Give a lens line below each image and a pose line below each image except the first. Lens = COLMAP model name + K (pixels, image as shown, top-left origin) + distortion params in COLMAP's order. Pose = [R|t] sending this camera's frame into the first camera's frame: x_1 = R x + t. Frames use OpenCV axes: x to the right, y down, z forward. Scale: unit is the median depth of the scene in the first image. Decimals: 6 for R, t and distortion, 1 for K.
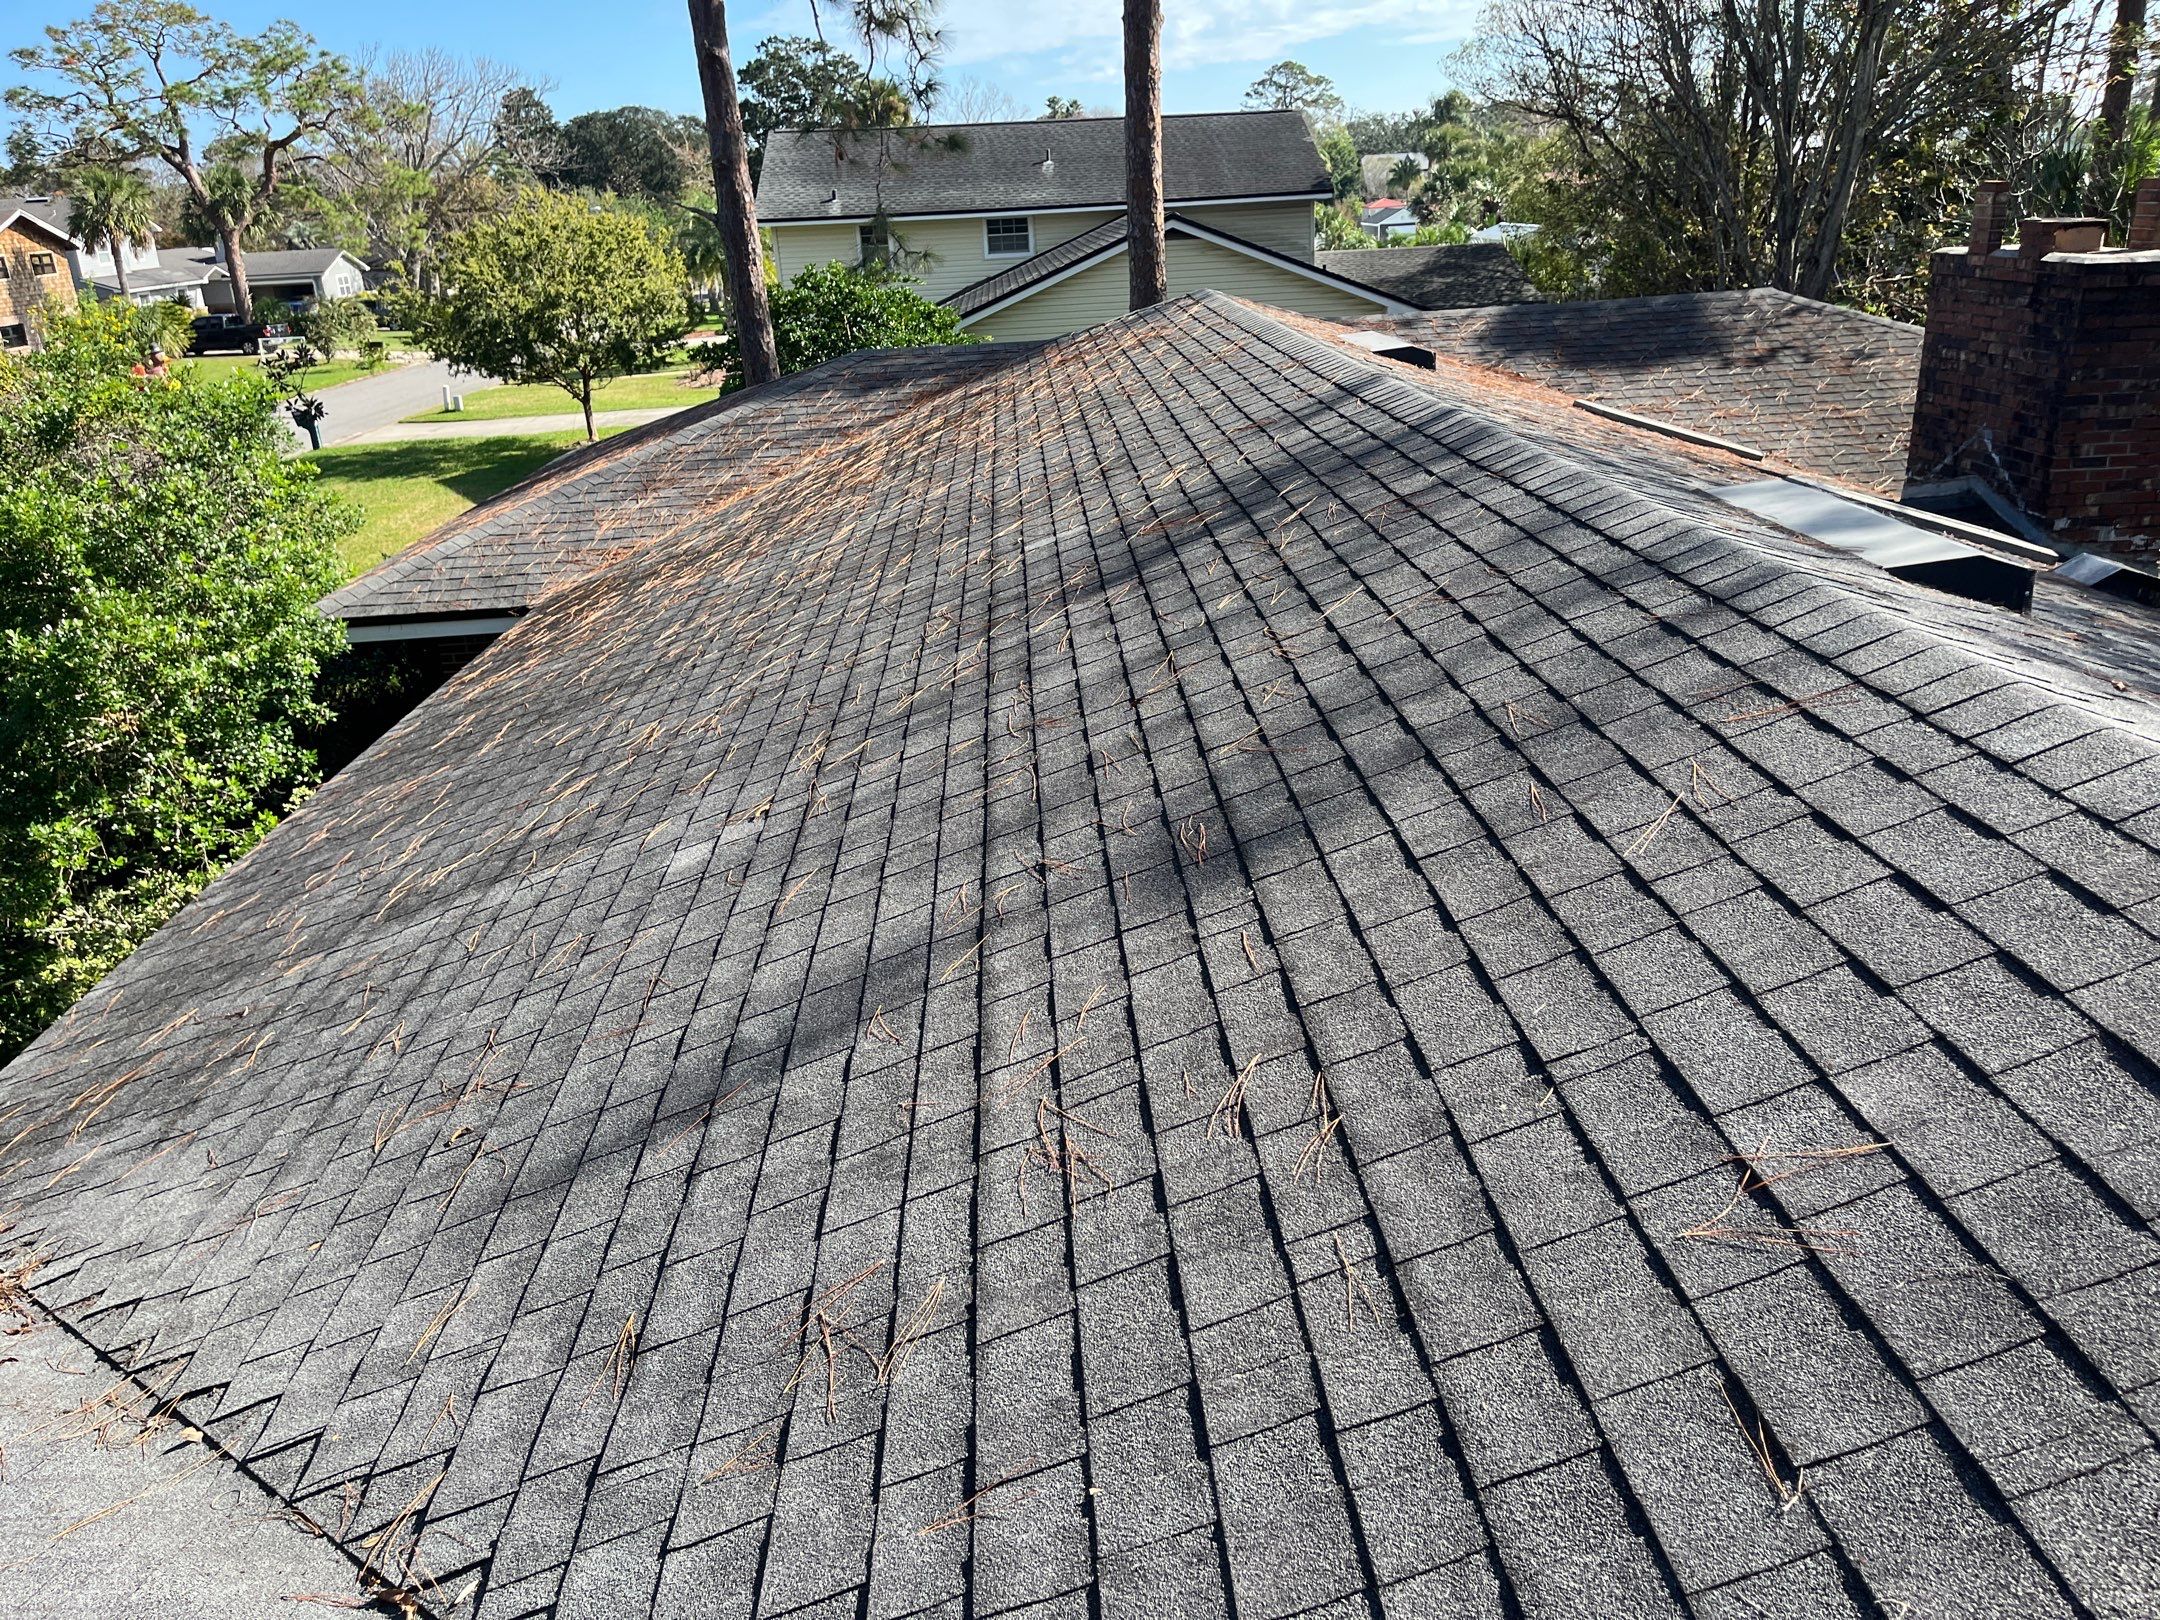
lens RADIAL K [[1630.8, 0, 1125.9], [0, 1630.8, 815.7], [0, 0, 1]] dist [0.066257, -0.096761]
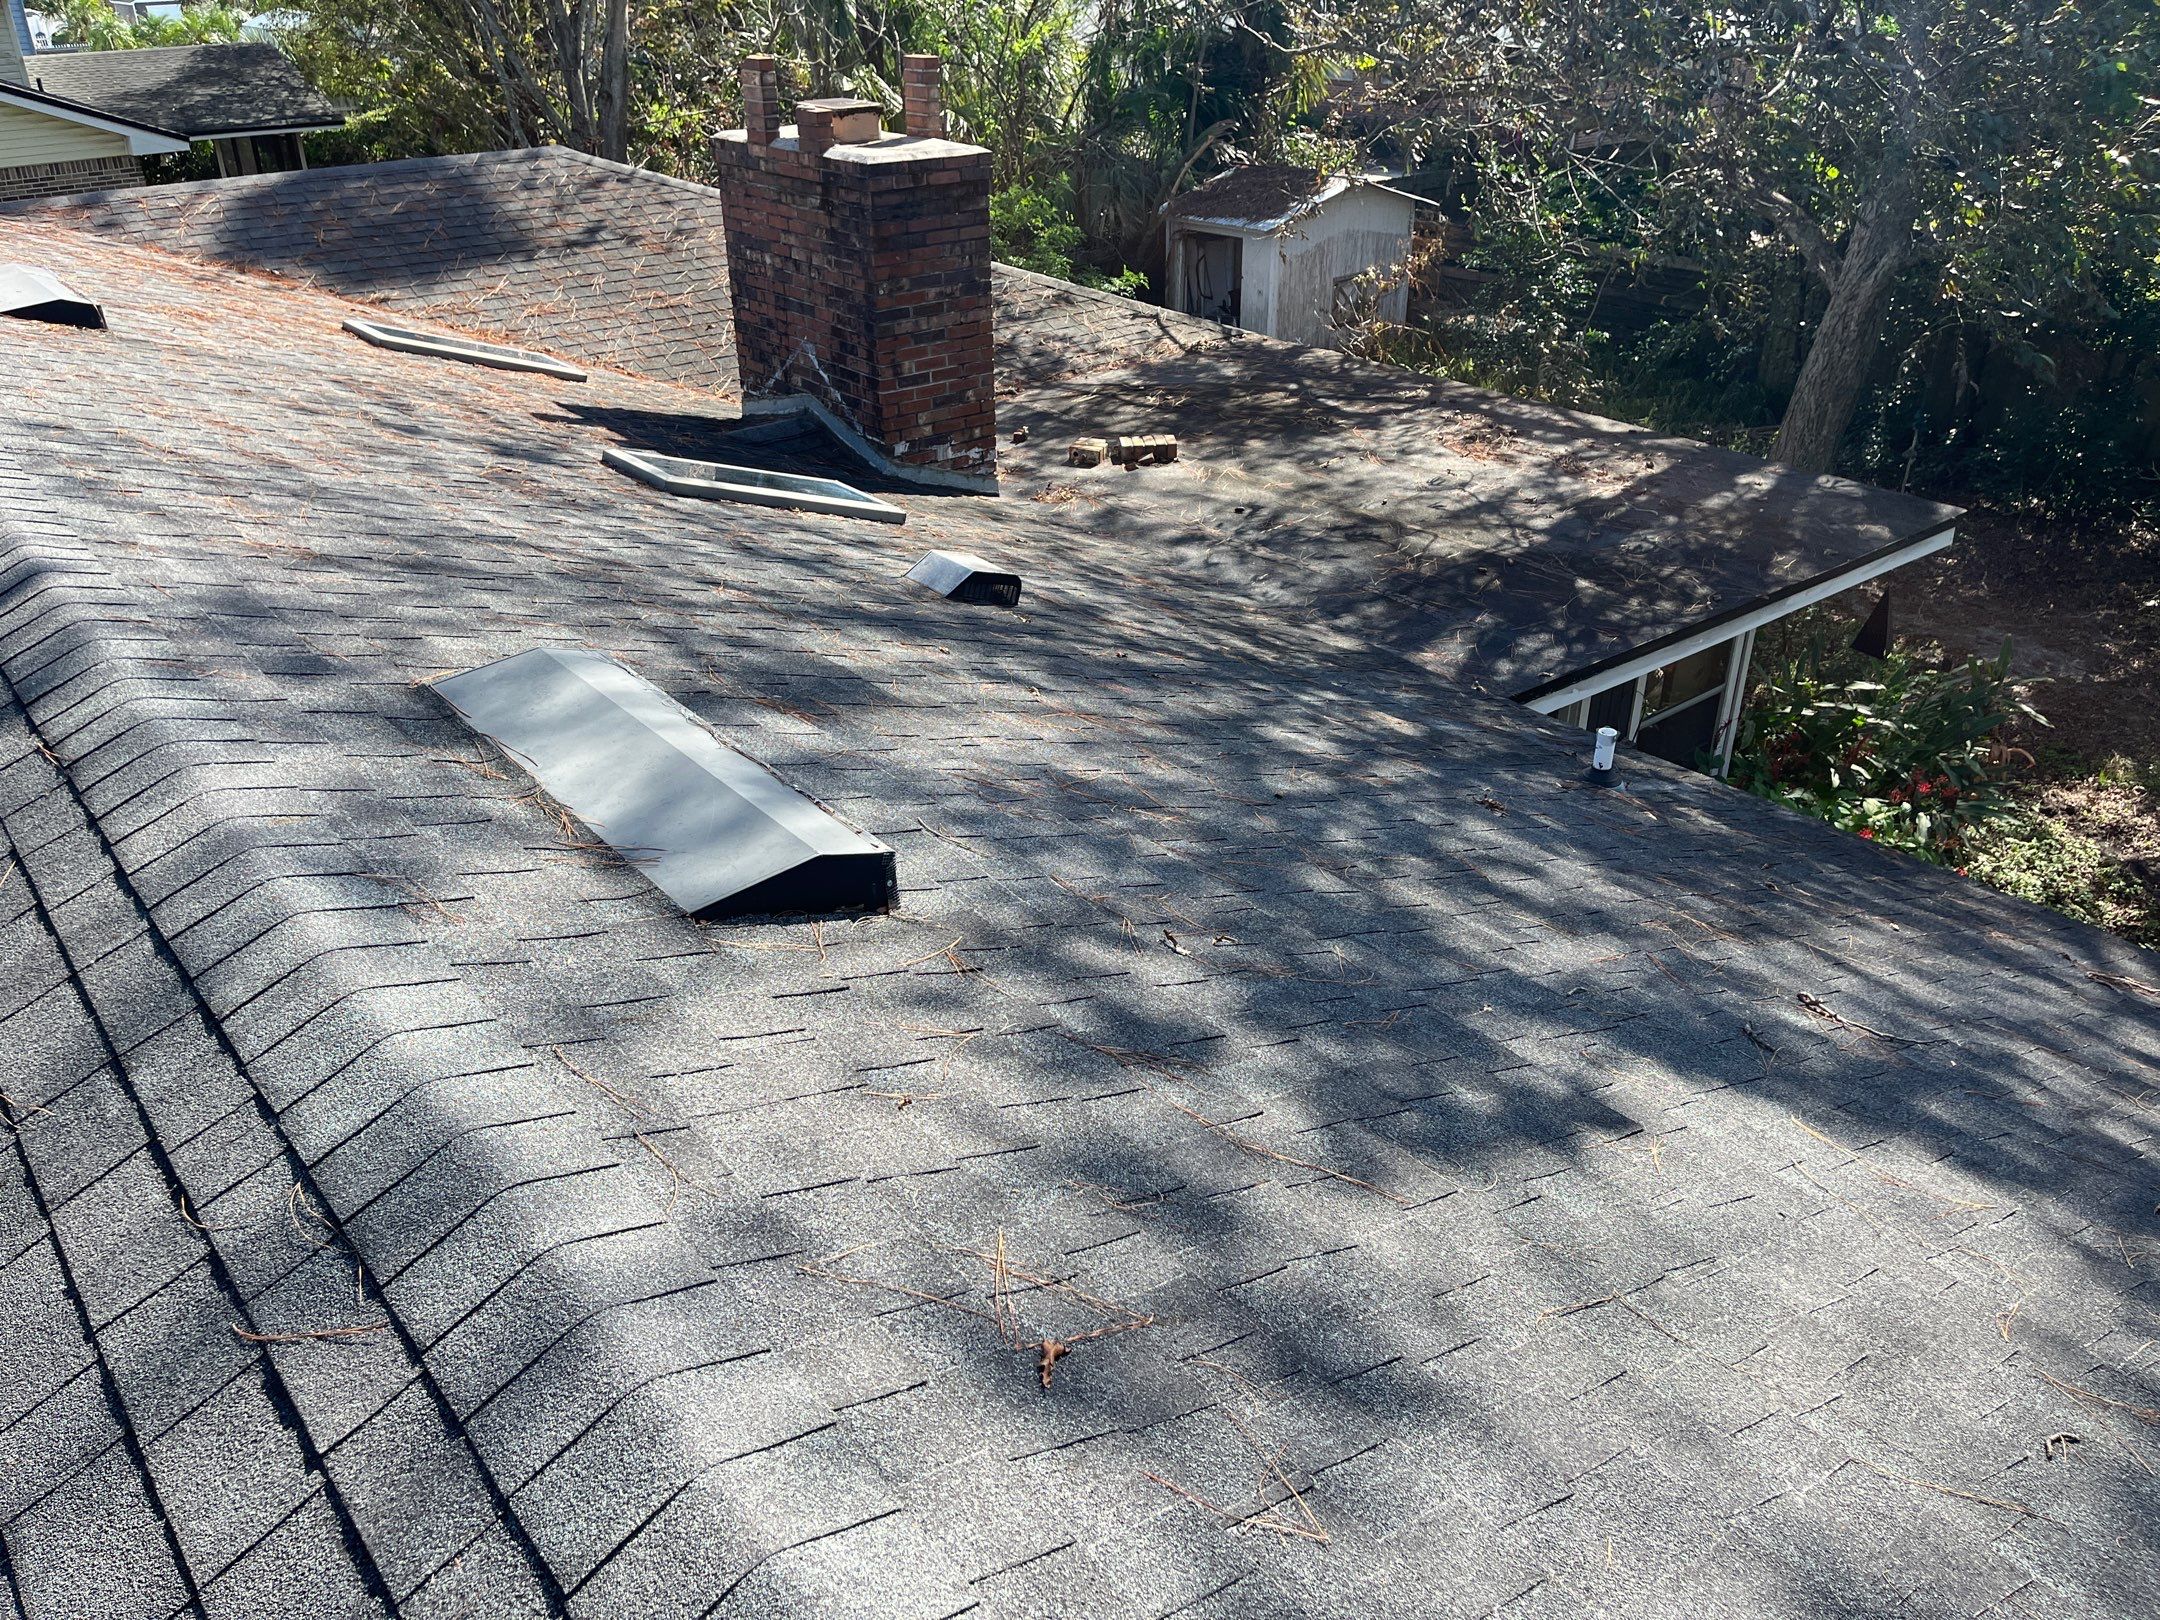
lens RADIAL K [[1630.8, 0, 1066.1], [0, 1630.8, 812.4], [0, 0, 1]] dist [0.066257, -0.096761]
pose [[0.819847, -0.241890, 0.518979, 0.094814], [0.180899, 0.969383, 0.166047, -0.098556], [-0.543255, -0.042250, 0.838504, 0.135500]]
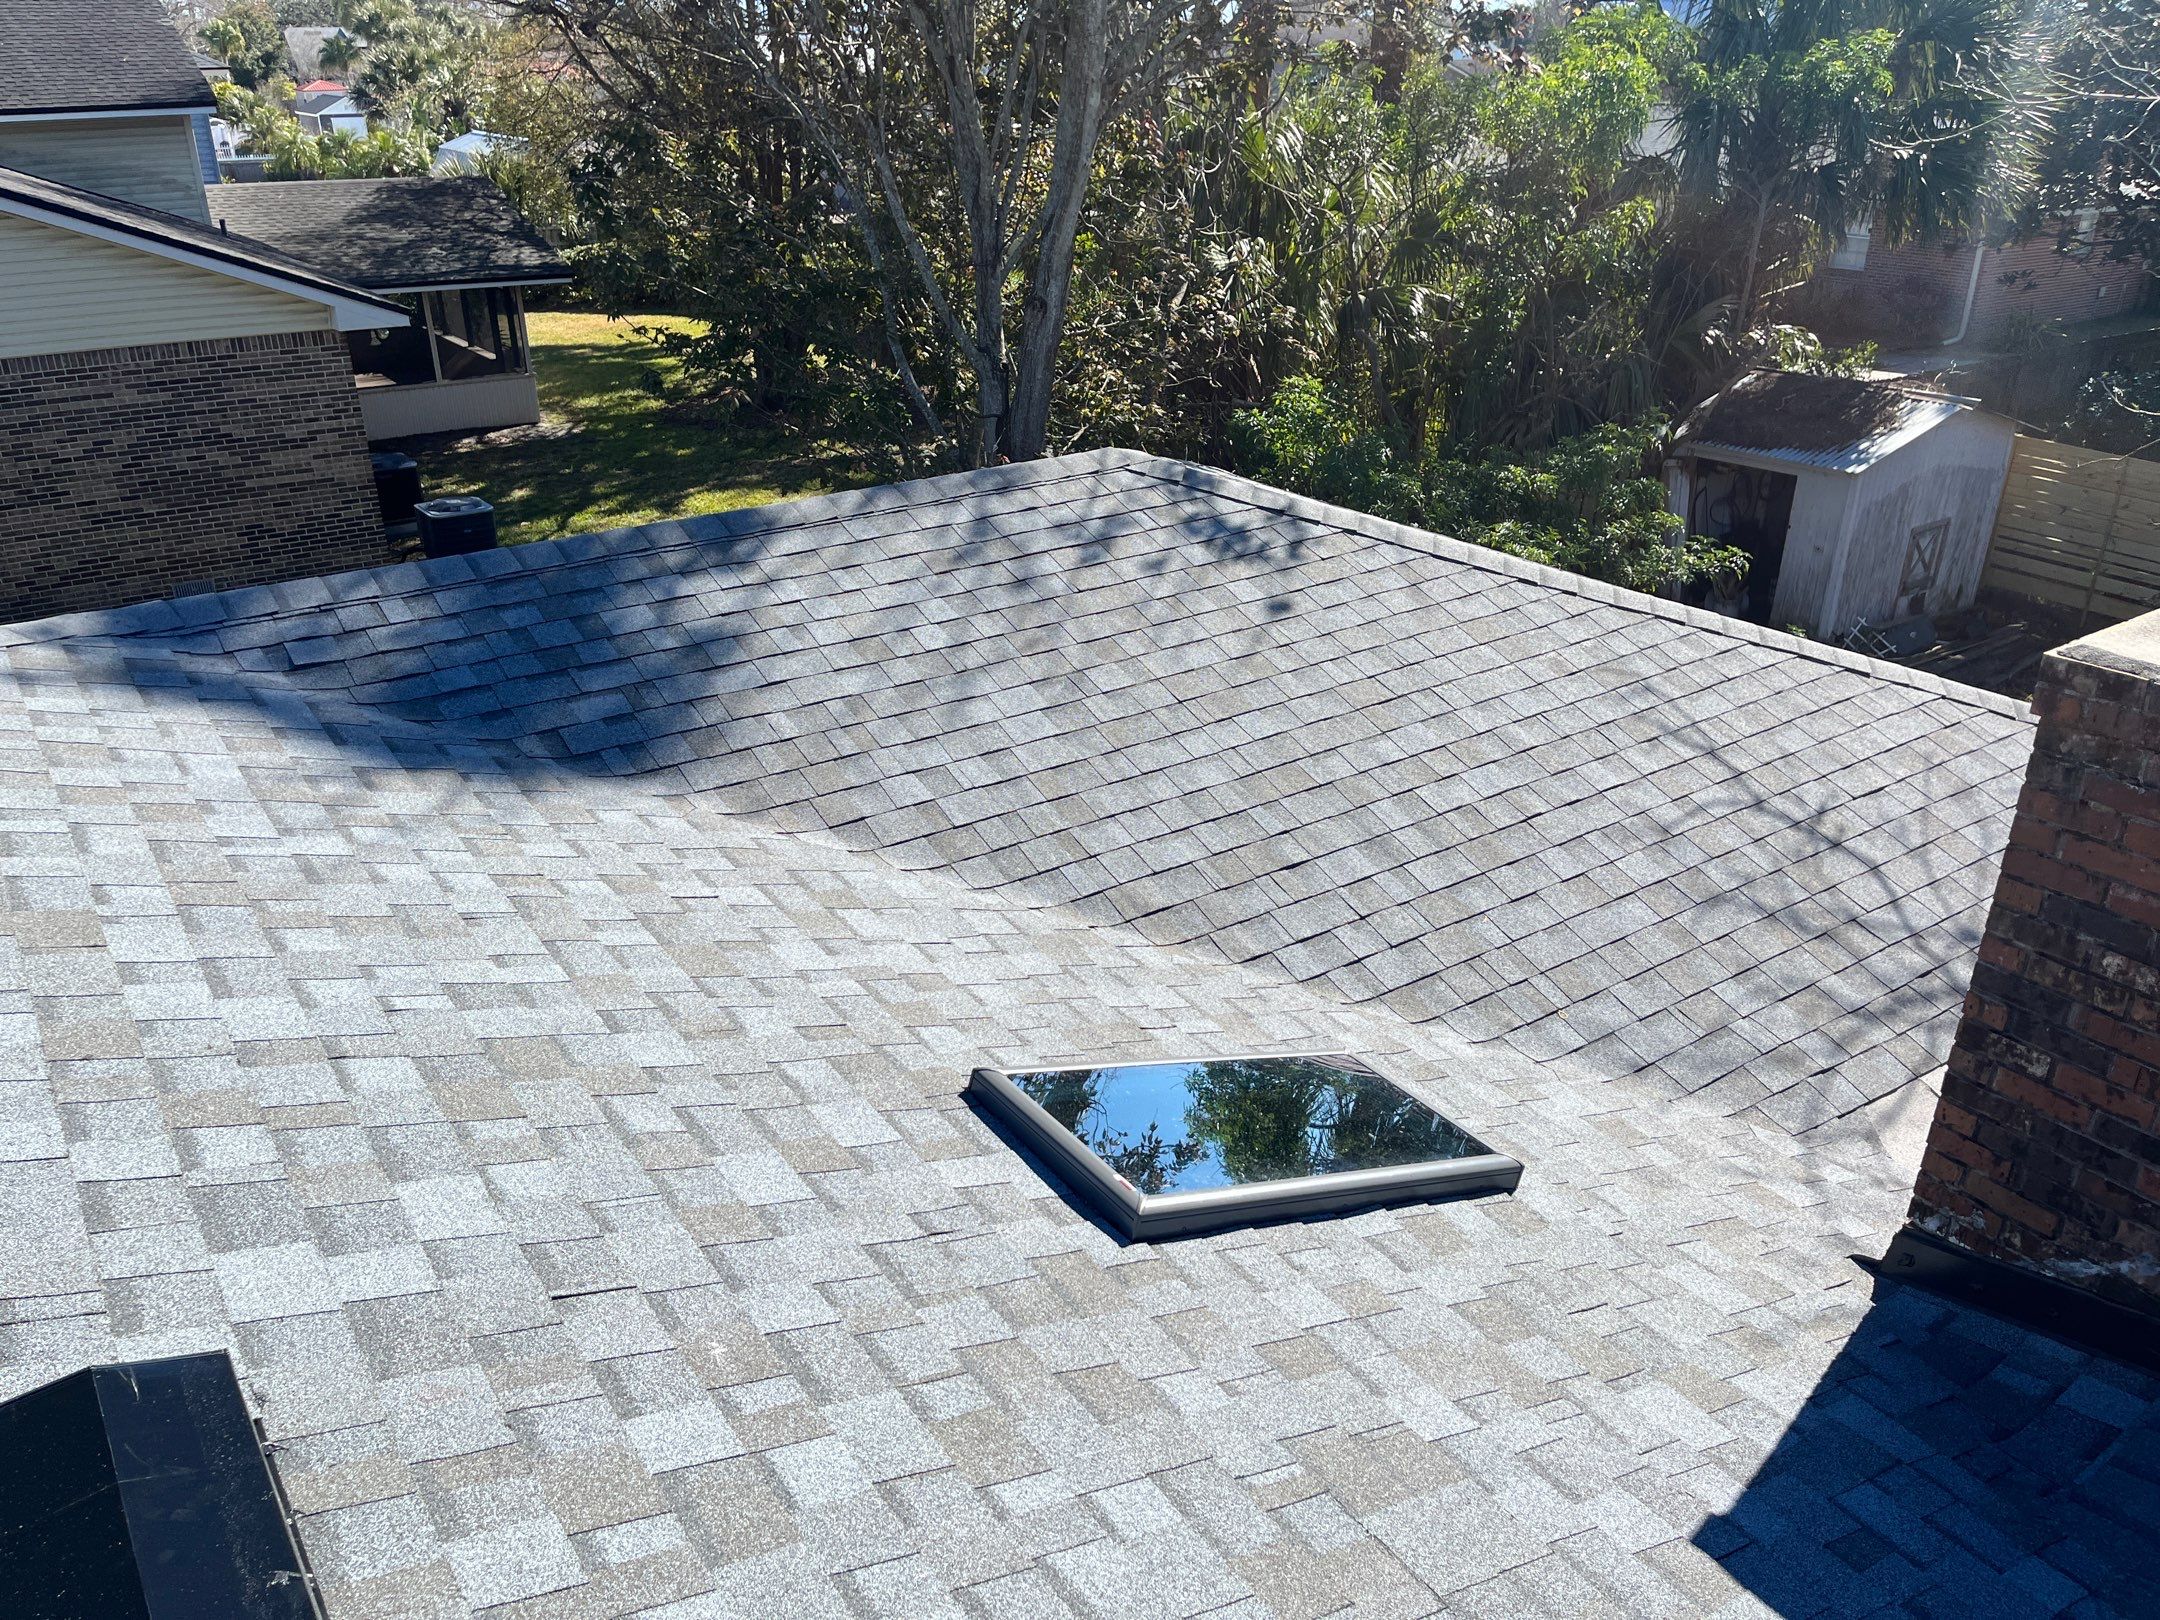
lens RADIAL K [[1630.8, 0, 1067.8], [0, 1630.8, 825.8], [0, 0, 1]] dist [0.066257, -0.096761]
pose [[0.859335, -0.178687, 0.479181, 0.161426], [0.147284, 0.983747, 0.102710, -0.354937], [-0.489746, -0.017687, 0.871686, 0.782375]]
